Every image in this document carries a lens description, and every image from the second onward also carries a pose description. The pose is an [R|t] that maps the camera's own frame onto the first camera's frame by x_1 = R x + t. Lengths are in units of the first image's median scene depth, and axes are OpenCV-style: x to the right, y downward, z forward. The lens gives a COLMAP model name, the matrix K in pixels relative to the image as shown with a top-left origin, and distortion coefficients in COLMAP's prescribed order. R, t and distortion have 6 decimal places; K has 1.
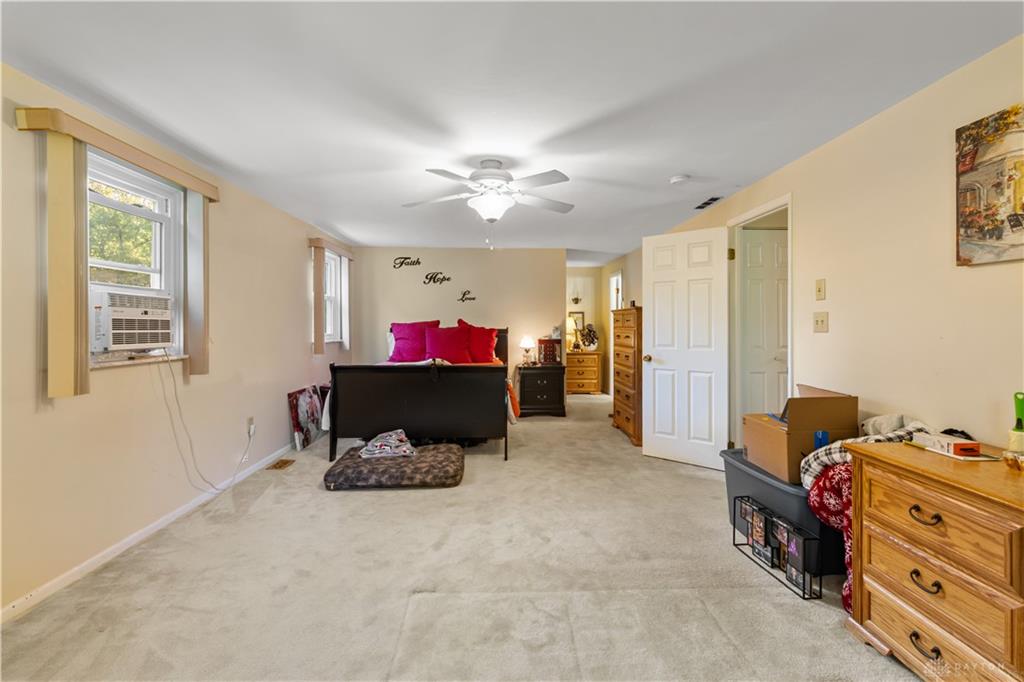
lens RADIAL K [[481.5, 0, 514.5], [0, 481.5, 336.3], [0, 0, 1]] dist [0.004597, 0.000568]
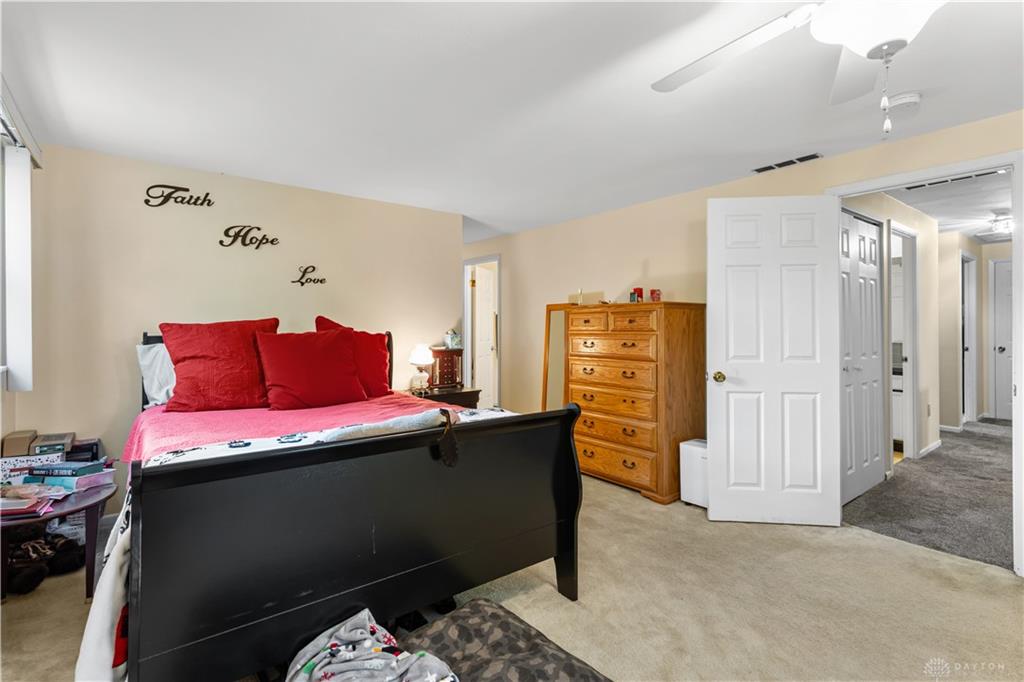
lens RADIAL K [[481.5, 0, 510.2], [0, 481.5, 330.7], [0, 0, 1]] dist [0.004597, 0.000568]
pose [[0.805801, -0.004776, 0.592167, -0.256788], [0.013029, 0.999868, -0.009665, -0.012002], [-0.592043, 0.015503, 0.805757, 0.440863]]
